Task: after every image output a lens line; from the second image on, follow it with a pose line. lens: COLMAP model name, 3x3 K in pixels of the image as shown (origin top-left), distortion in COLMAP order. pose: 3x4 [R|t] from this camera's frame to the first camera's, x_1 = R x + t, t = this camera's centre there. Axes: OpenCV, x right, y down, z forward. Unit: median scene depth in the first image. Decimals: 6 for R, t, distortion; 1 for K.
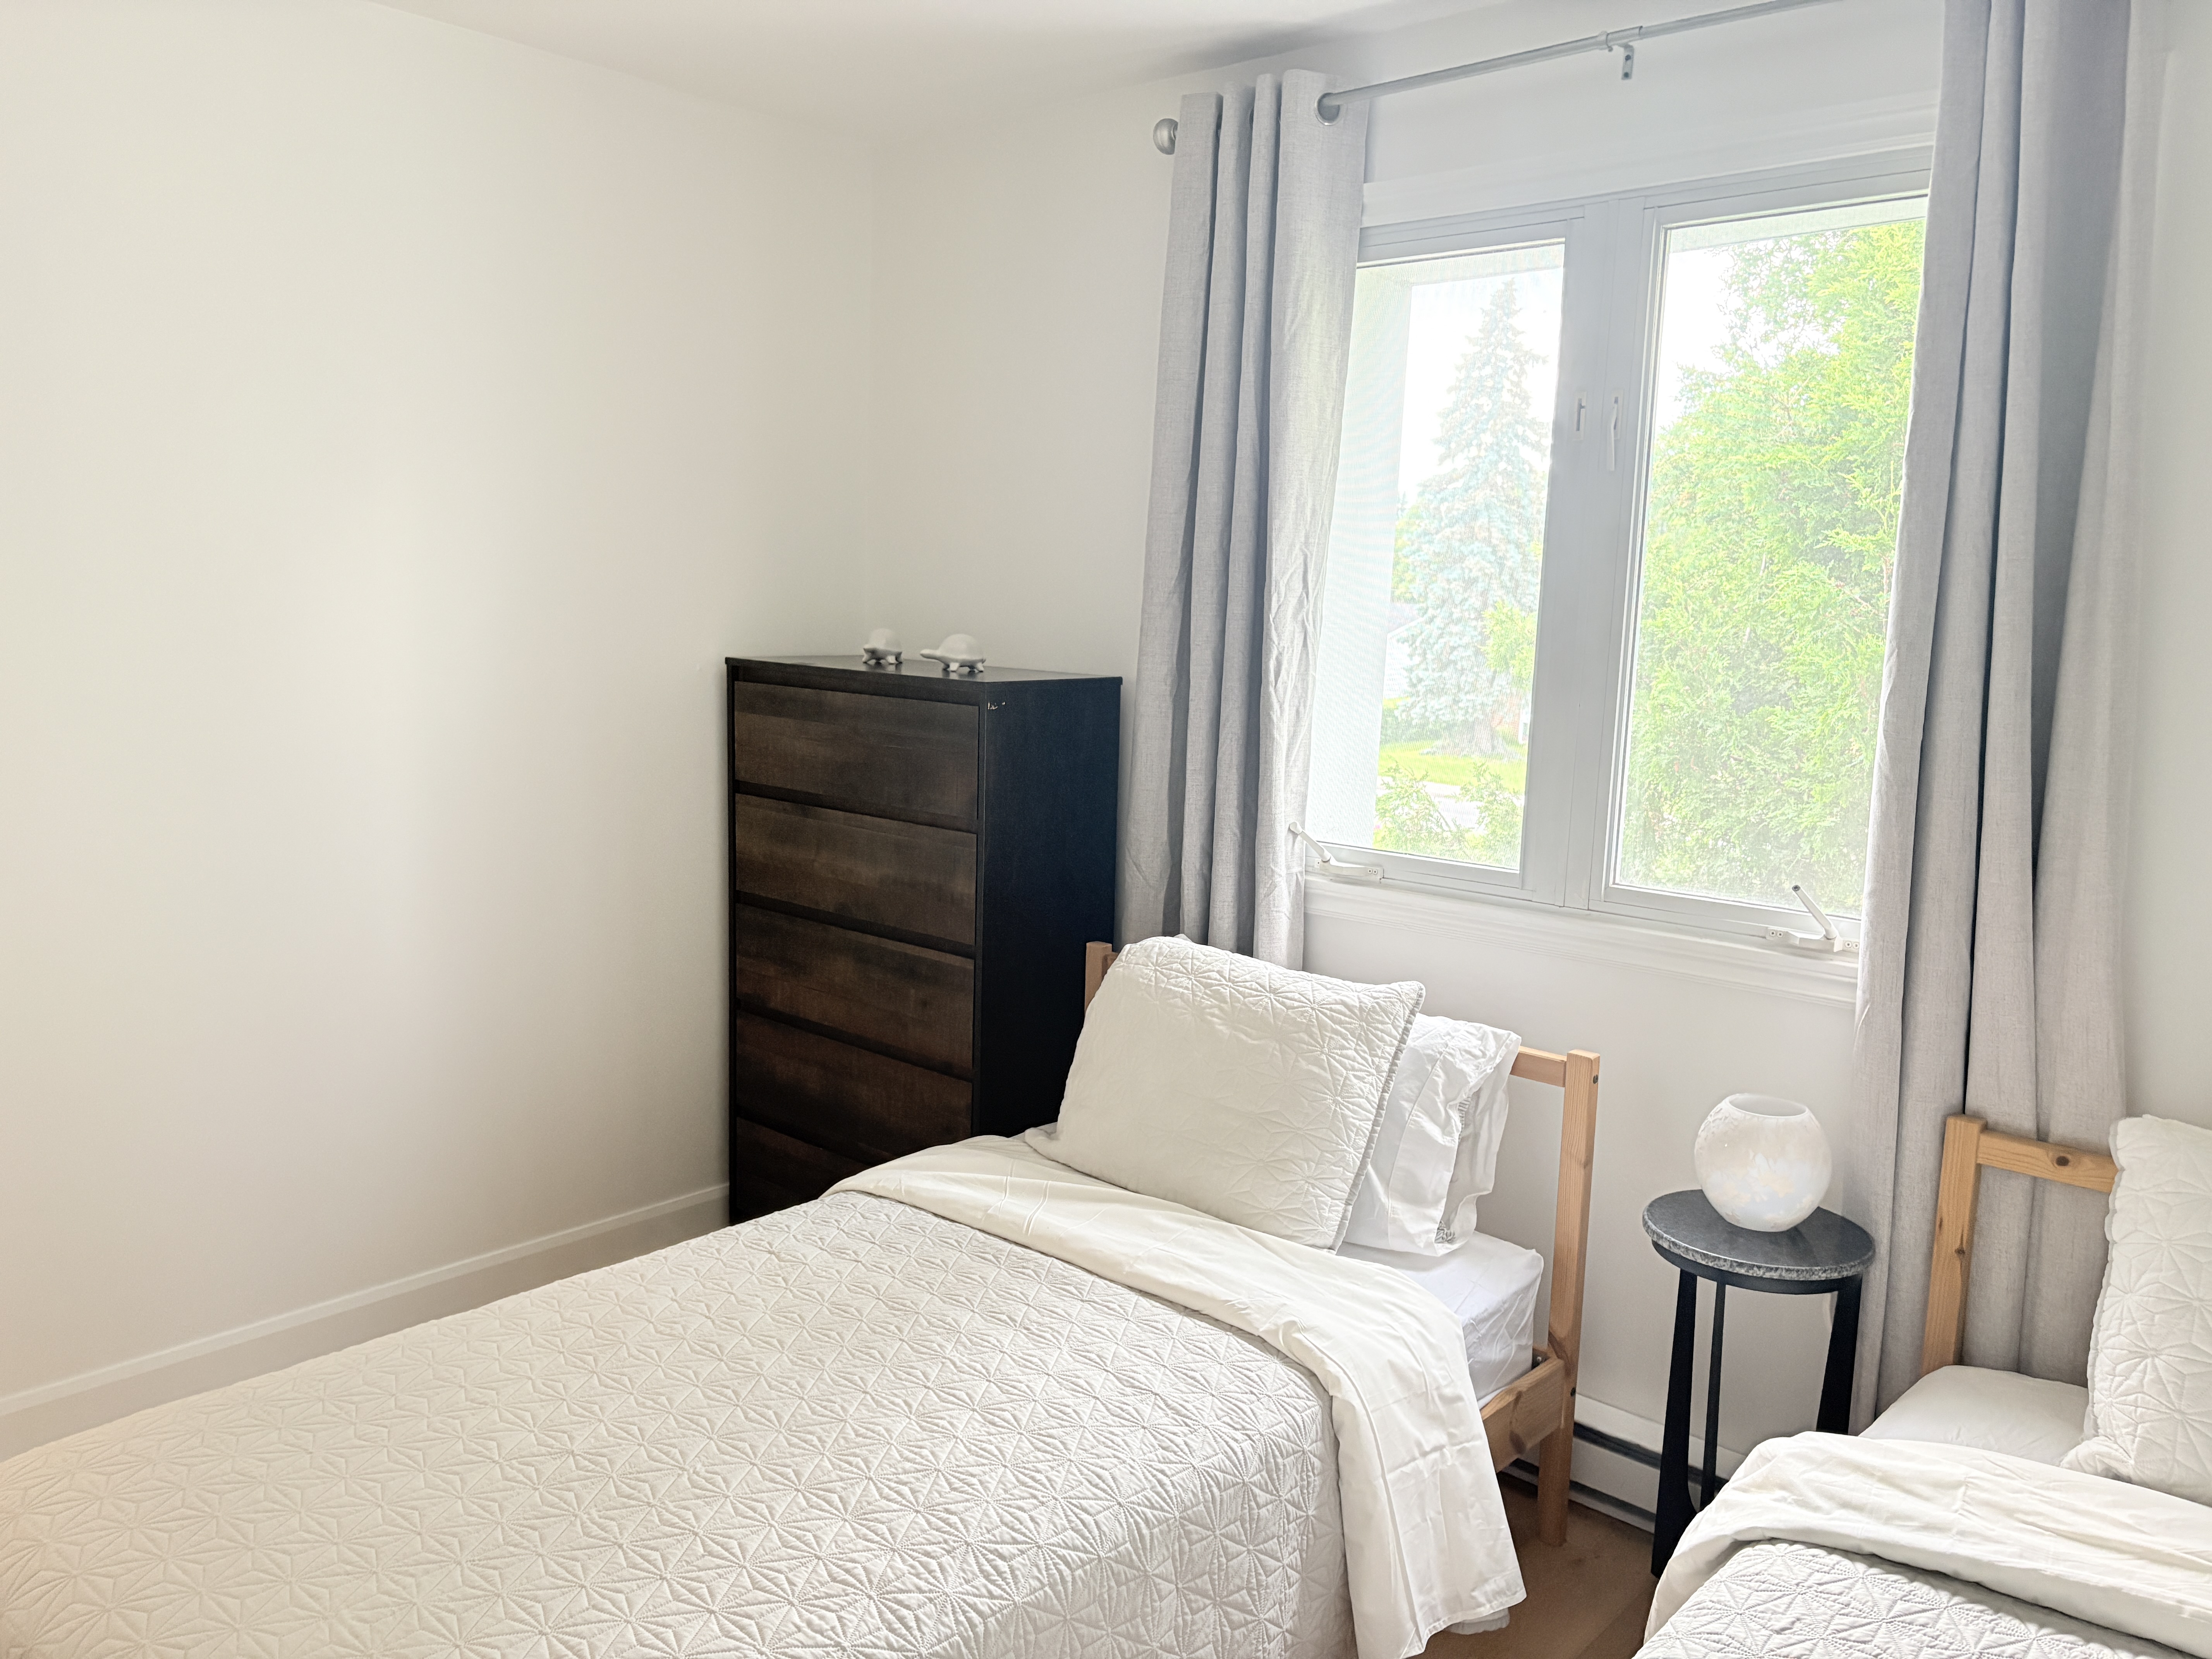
lens RADIAL K [[1675.0, 0, 1110.3], [0, 1675.0, 825.8], [0, 0, 1]] dist [0.060205, -0.066017]
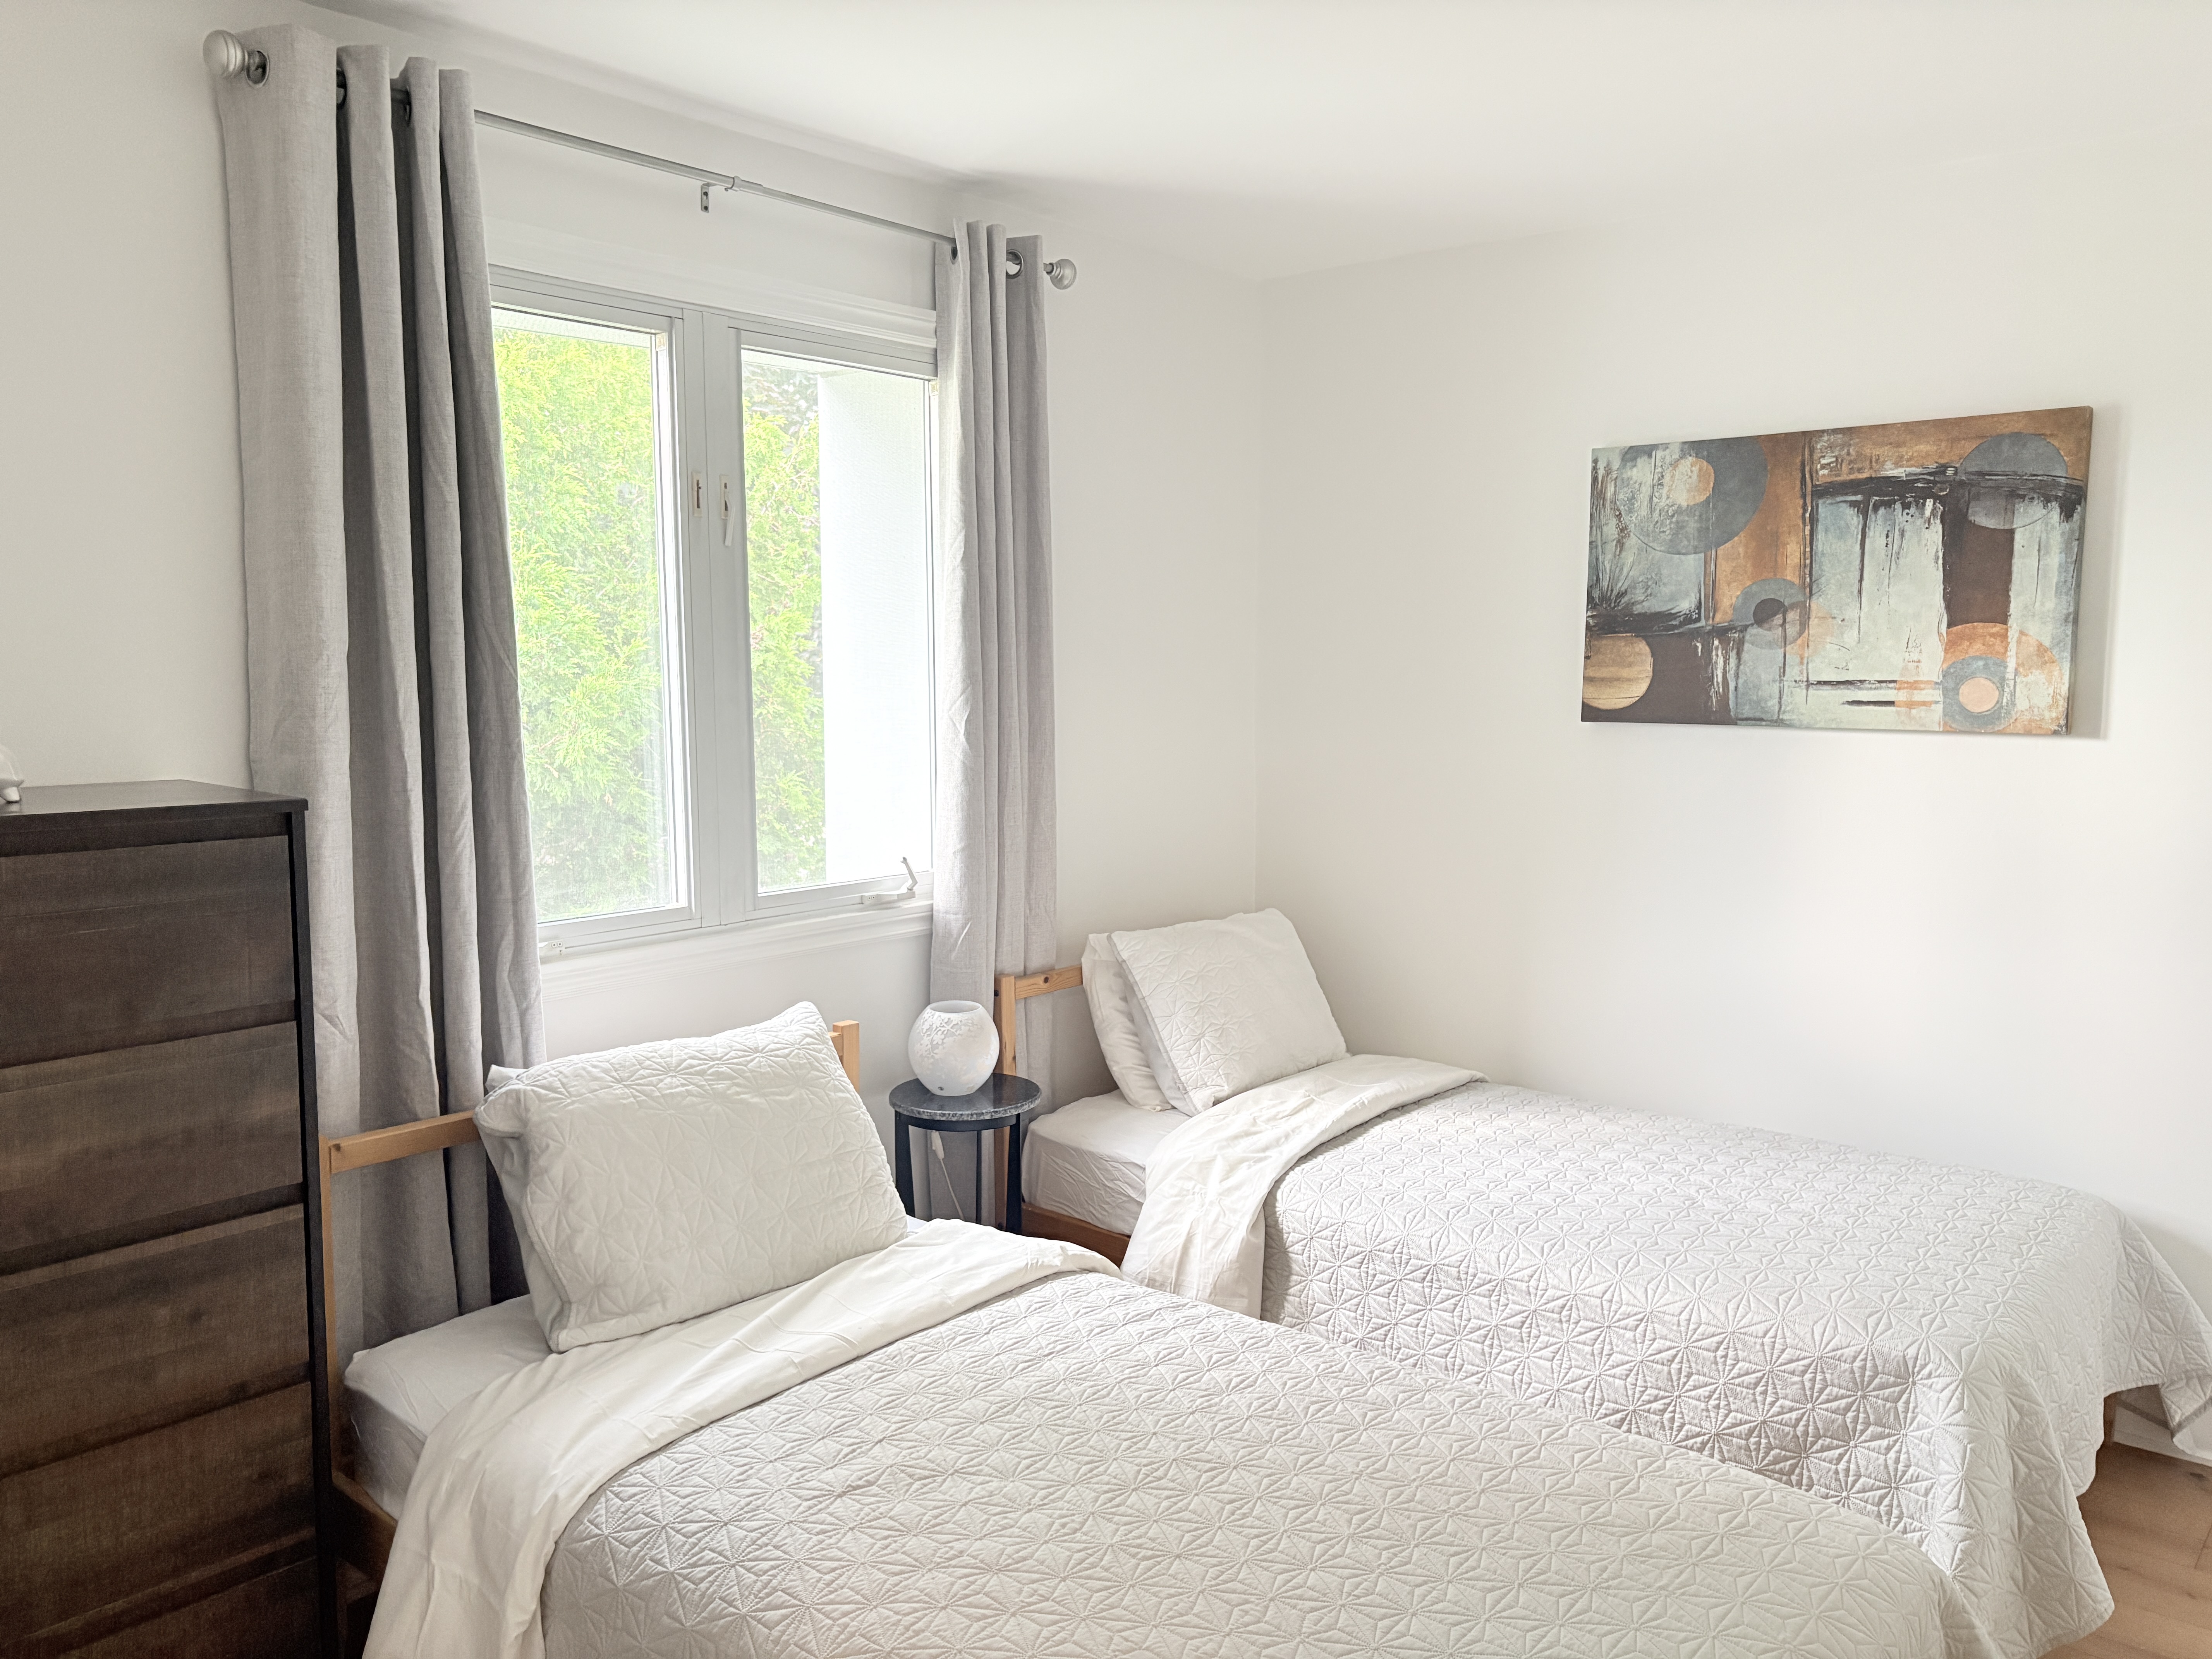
lens RADIAL K [[1675.0, 0, 1109.4], [0, 1675.0, 830.7], [0, 0, 1]] dist [0.060205, -0.066017]
pose [[-0.021114, -0.137125, 0.990329, -0.879342], [0.137669, 0.980715, 0.138729, -0.140251], [-0.990253, 0.139266, -0.001829, 0.759877]]
